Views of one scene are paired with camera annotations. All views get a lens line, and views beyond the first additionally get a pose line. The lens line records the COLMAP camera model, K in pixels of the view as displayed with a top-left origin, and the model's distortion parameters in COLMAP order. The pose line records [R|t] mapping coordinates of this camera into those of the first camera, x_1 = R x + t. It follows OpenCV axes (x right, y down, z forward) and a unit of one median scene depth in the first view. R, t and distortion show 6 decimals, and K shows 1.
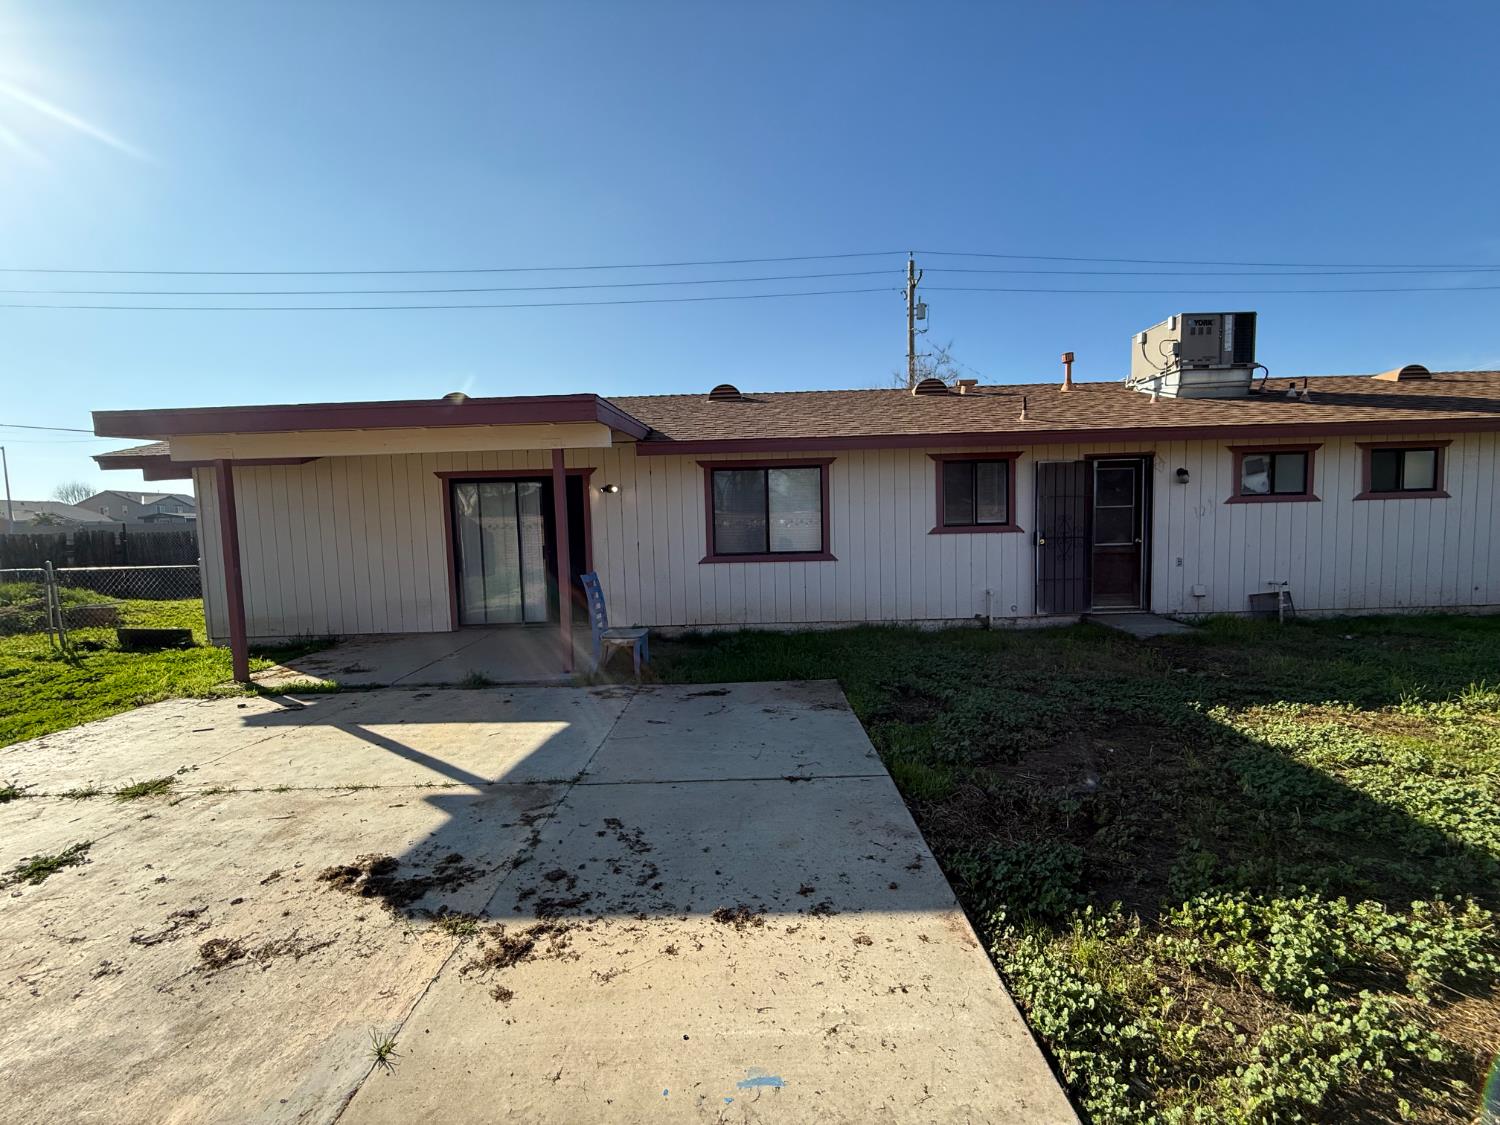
lens RADIAL K [[593.4, 0, 750.0], [0, 593.4, 562.5], [0, 0, 1]] dist [-0.002666, -0.000139]
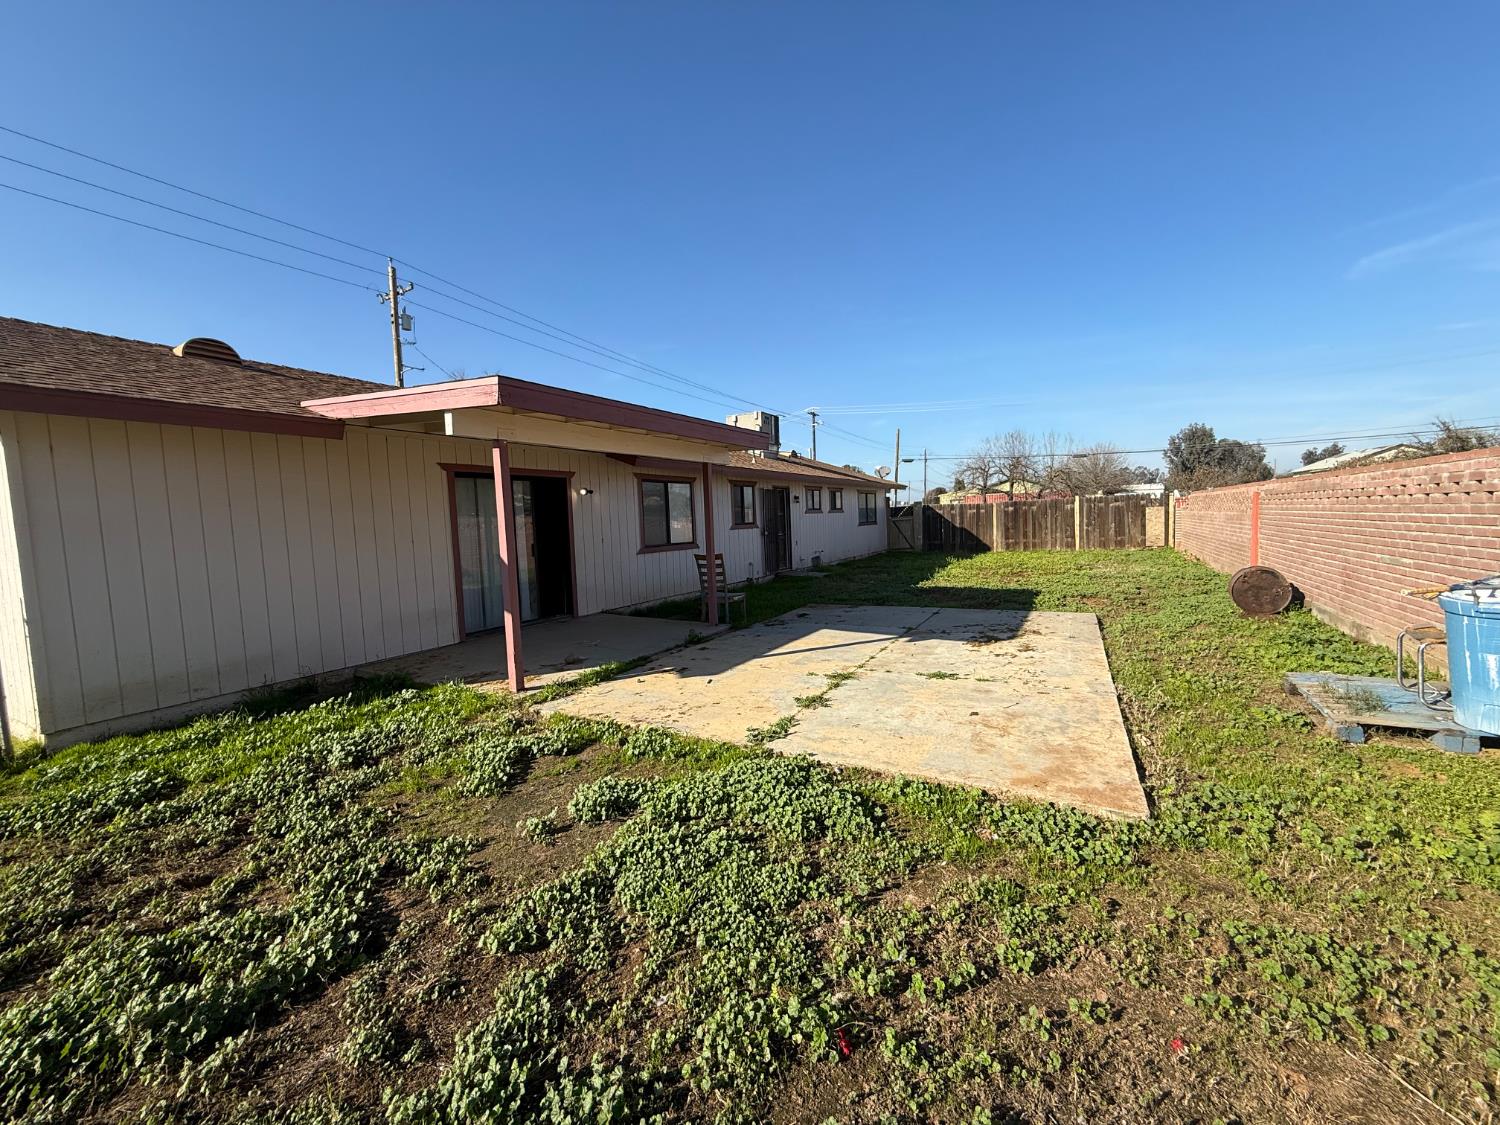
lens RADIAL K [[593.4, 0, 750.0], [0, 593.4, 562.5], [0, 0, 1]] dist [-0.002666, -0.000139]
pose [[0.493210, -0.056804, 0.868053, -1.046292], [0.087772, 0.996023, 0.015308, 0.019681], [-0.865471, 0.068640, 0.496235, 0.179669]]
